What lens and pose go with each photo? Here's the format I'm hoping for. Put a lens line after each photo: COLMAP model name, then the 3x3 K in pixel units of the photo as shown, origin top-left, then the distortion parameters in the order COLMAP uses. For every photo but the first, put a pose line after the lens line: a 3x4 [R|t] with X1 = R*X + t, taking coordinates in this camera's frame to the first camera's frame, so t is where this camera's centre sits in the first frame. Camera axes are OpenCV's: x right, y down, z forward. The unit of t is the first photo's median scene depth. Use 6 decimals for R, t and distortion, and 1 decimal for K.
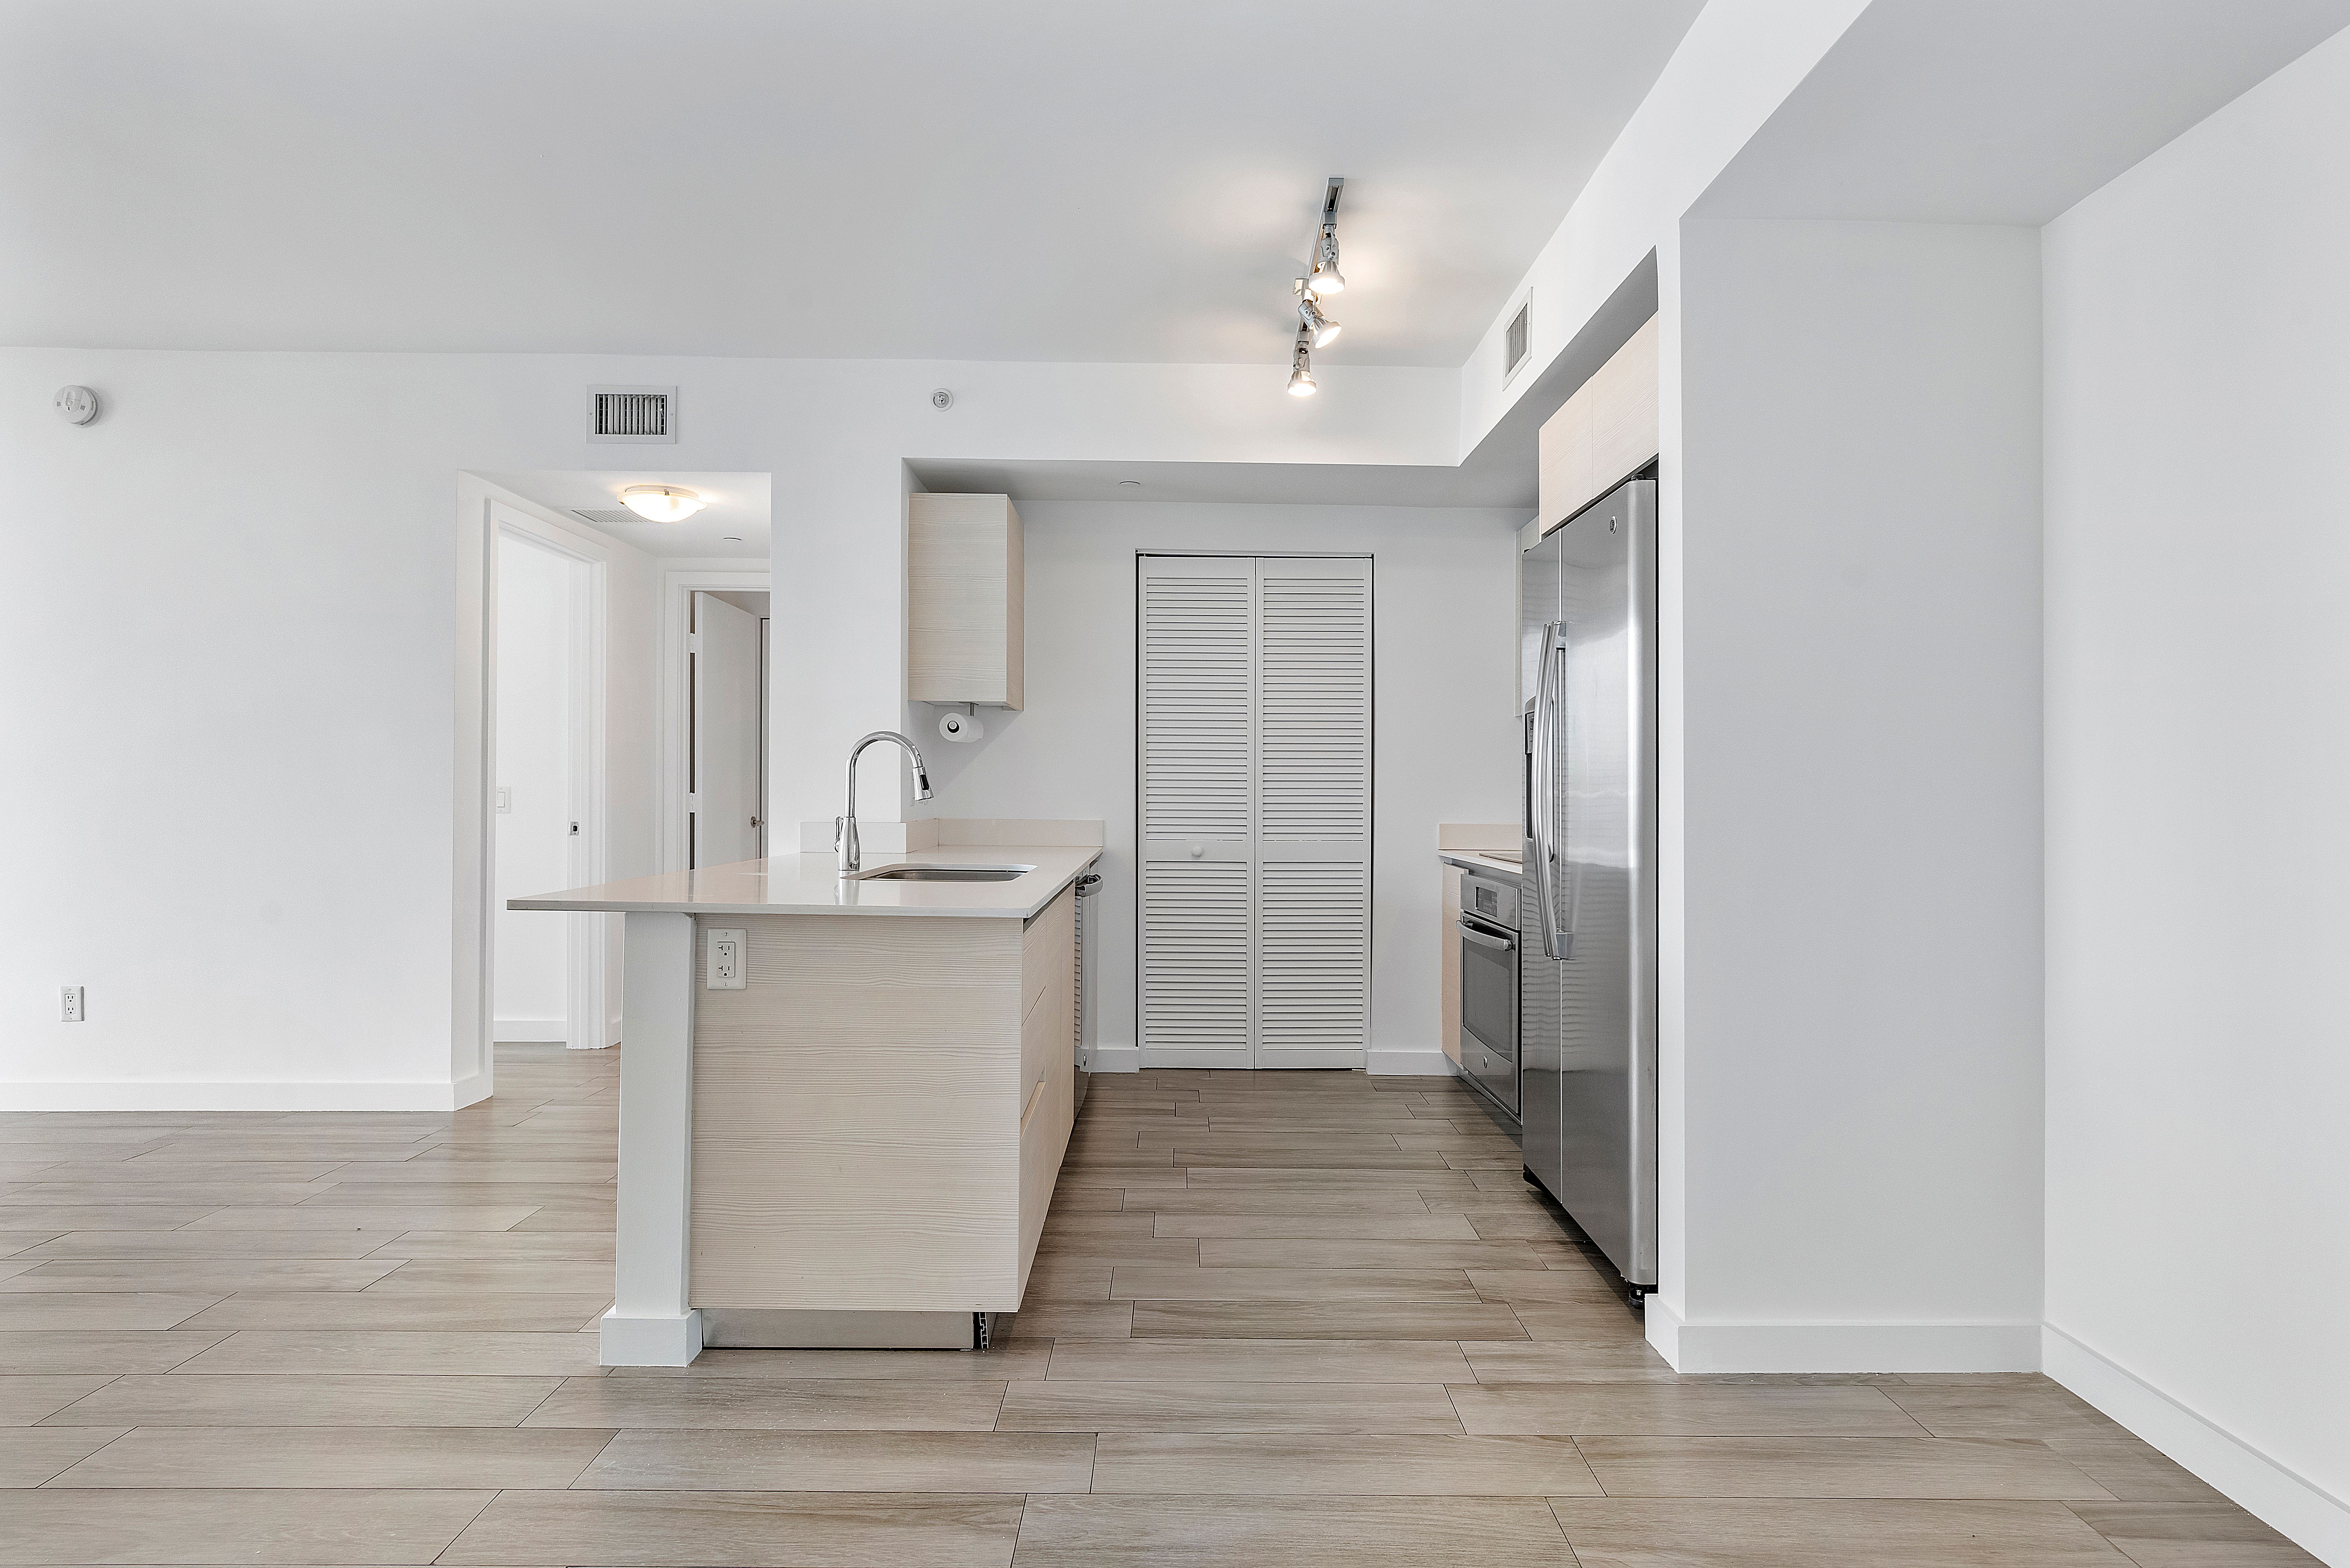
lens RADIAL K [[1311.4, 0, 1185.4], [0, 1311.4, 799.4], [0, 0, 1]] dist [-0.016817, 0.019796]
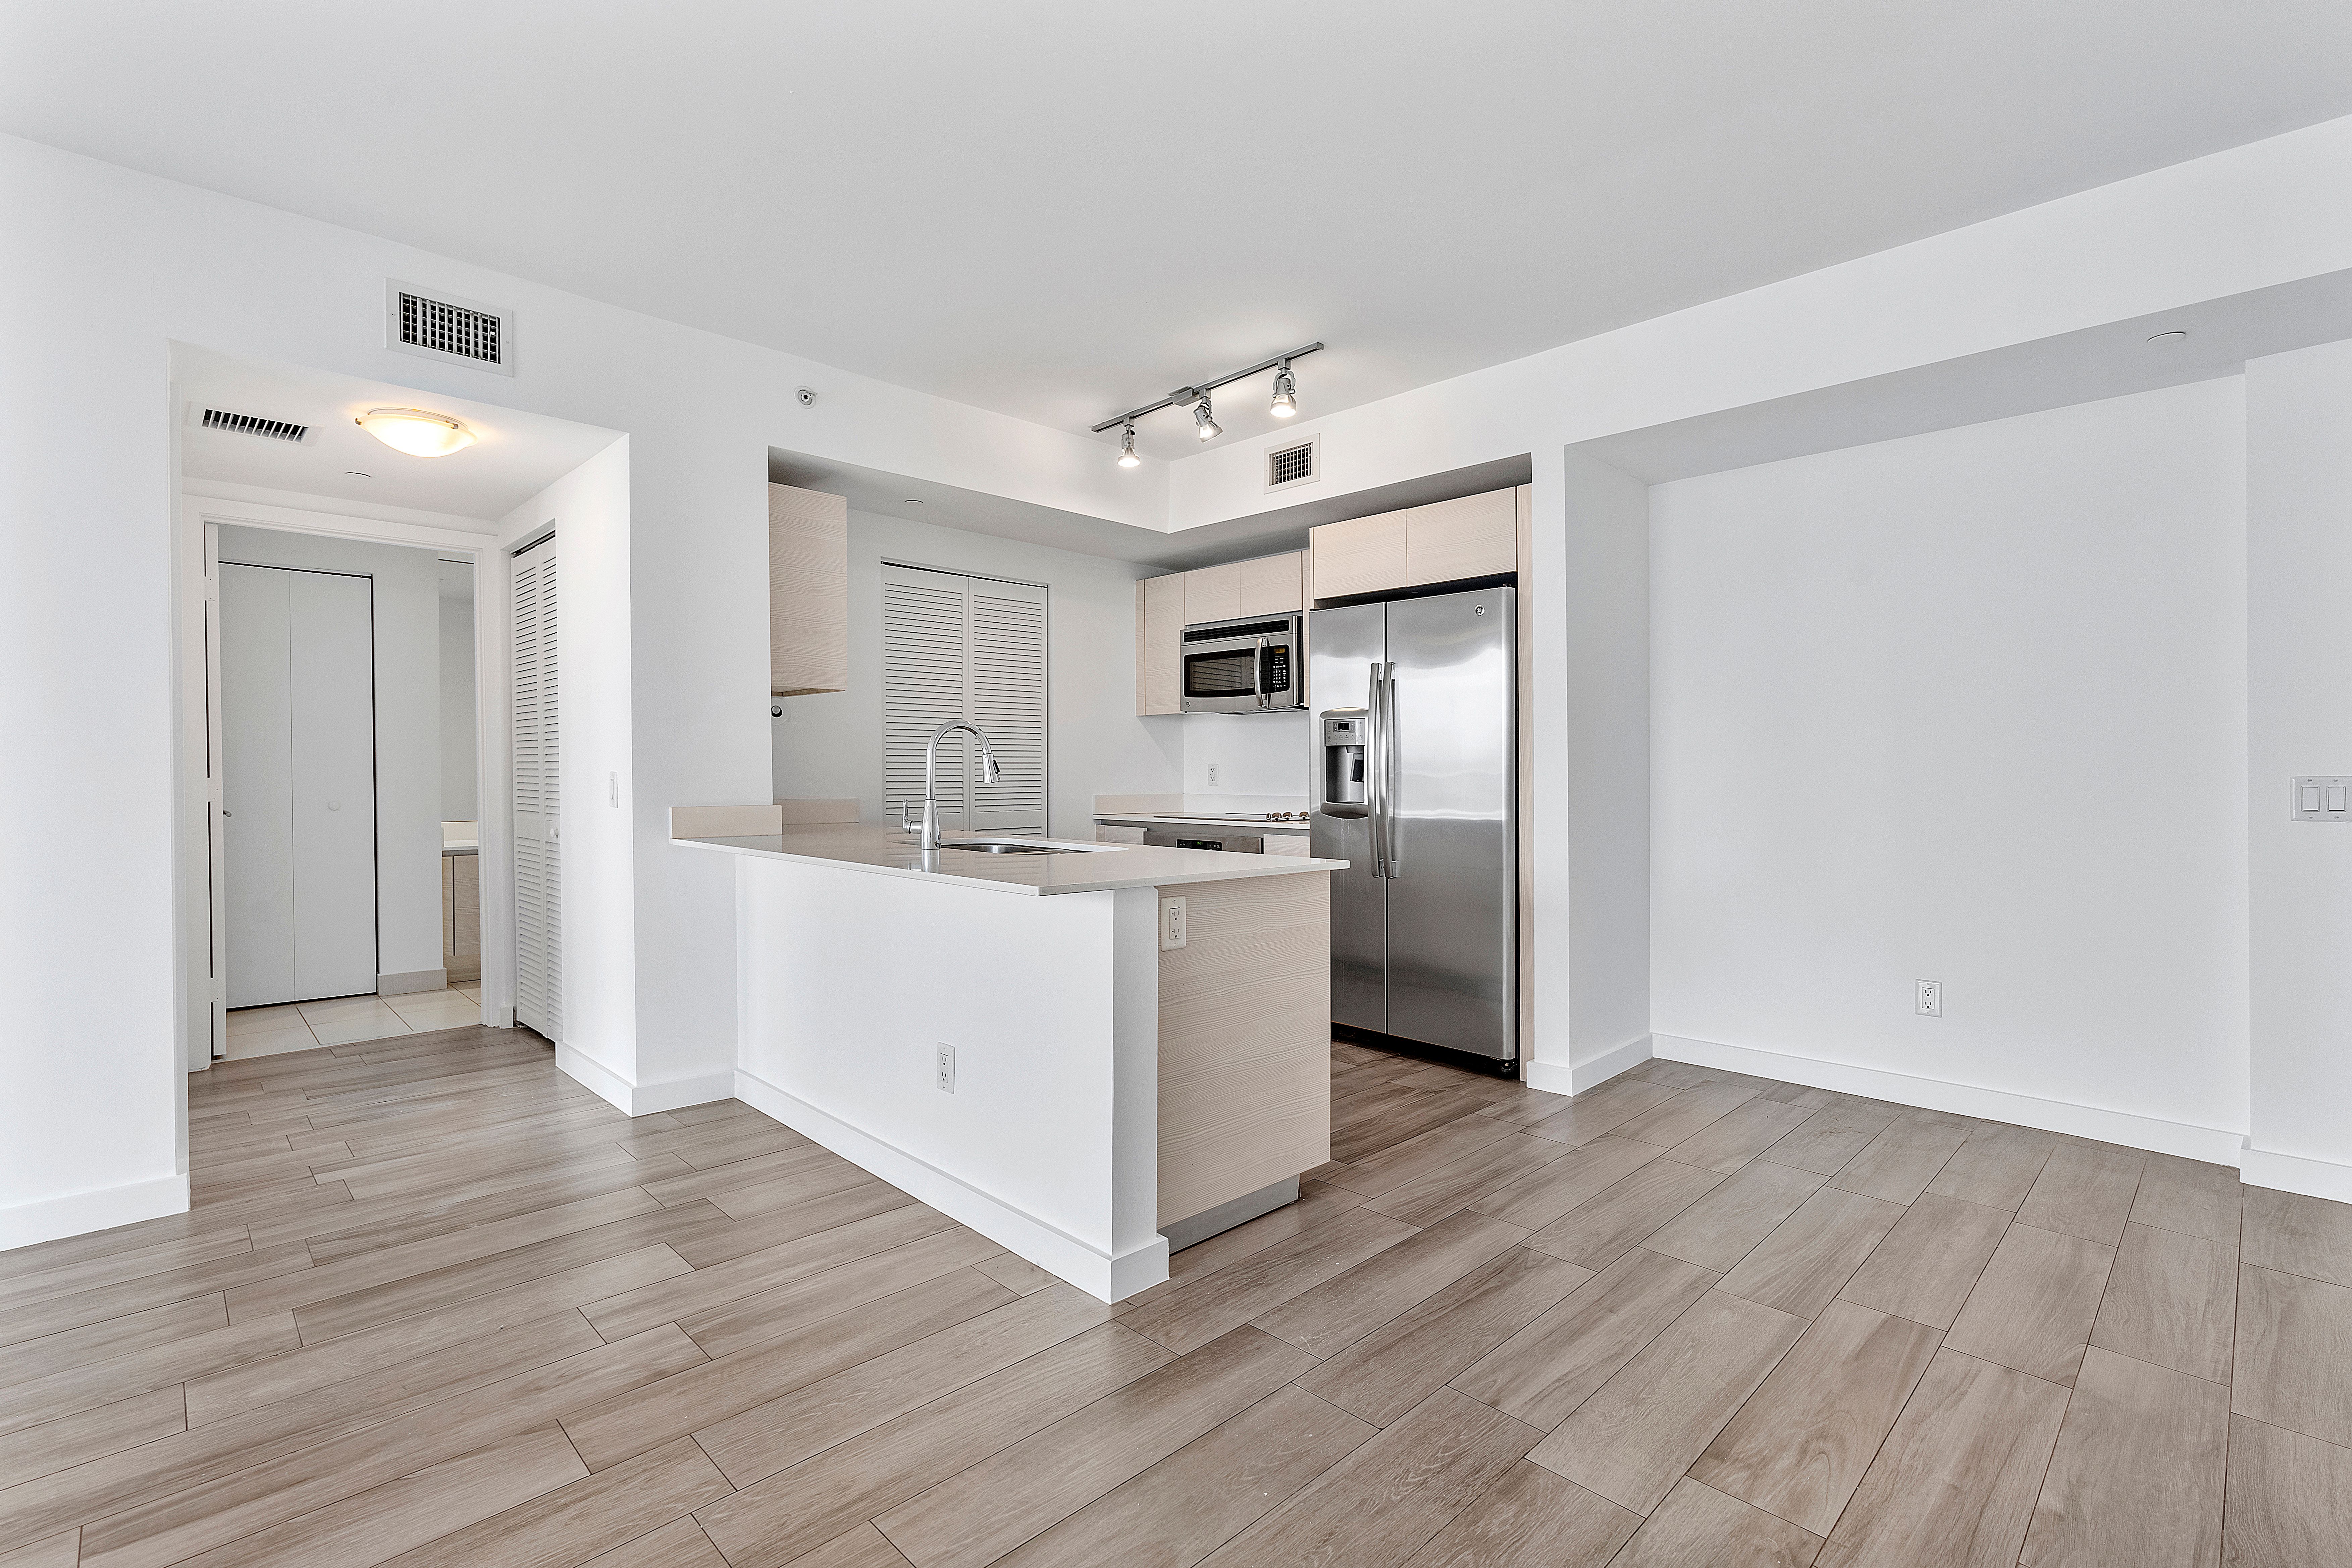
lens RADIAL K [[1065.2, 0, 1188.2], [0, 1065.2, 768.2], [0, 0, 1]] dist [-0.024933, 0.012814]
pose [[0.720255, -0.001729, 0.693707, -0.716983], [0.004054, 0.999990, -0.001717, -0.009521], [-0.693697, 0.004048, 0.720255, 0.221954]]
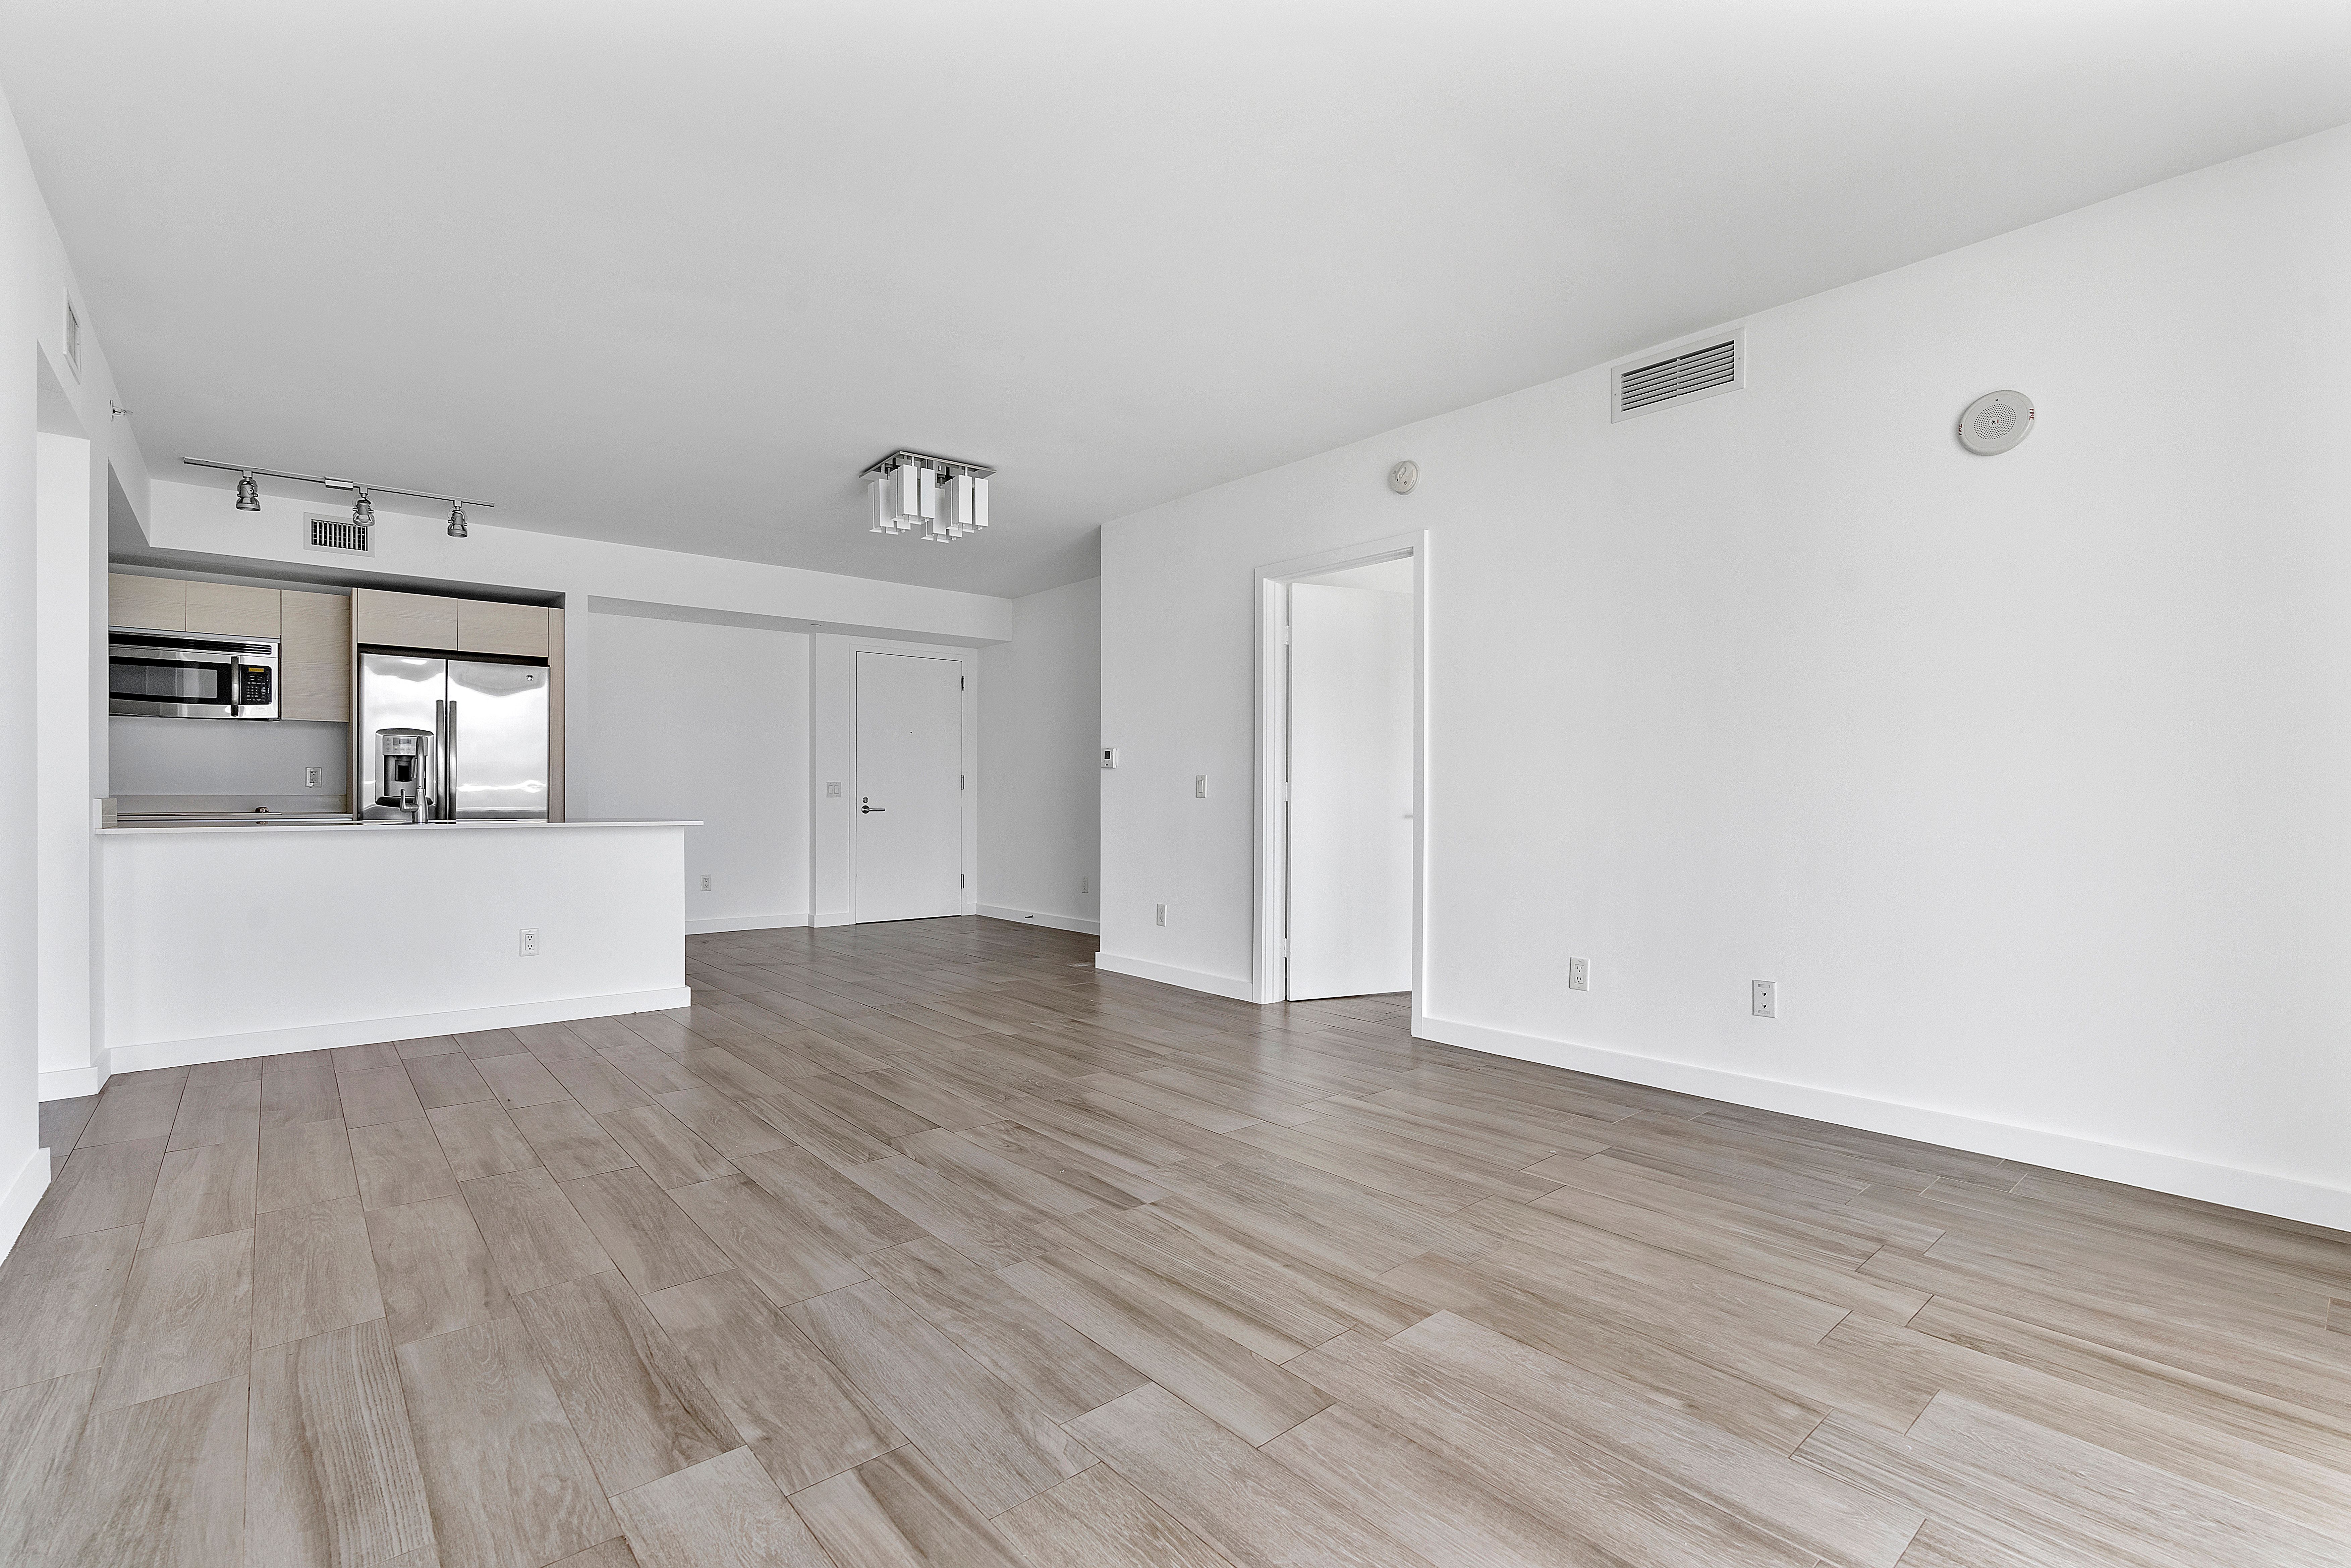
lens RADIAL K [[1053.8, 0, 1175.5], [0, 1053.8, 784.0], [0, 0, 1]] dist [-0.026334, 0.011352]
pose [[-0.640937, -0.002501, 0.767589, -1.841404], [-0.008277, 0.999959, -0.003654, 0.005644], [-0.767549, -0.008695, -0.640931, 1.123681]]
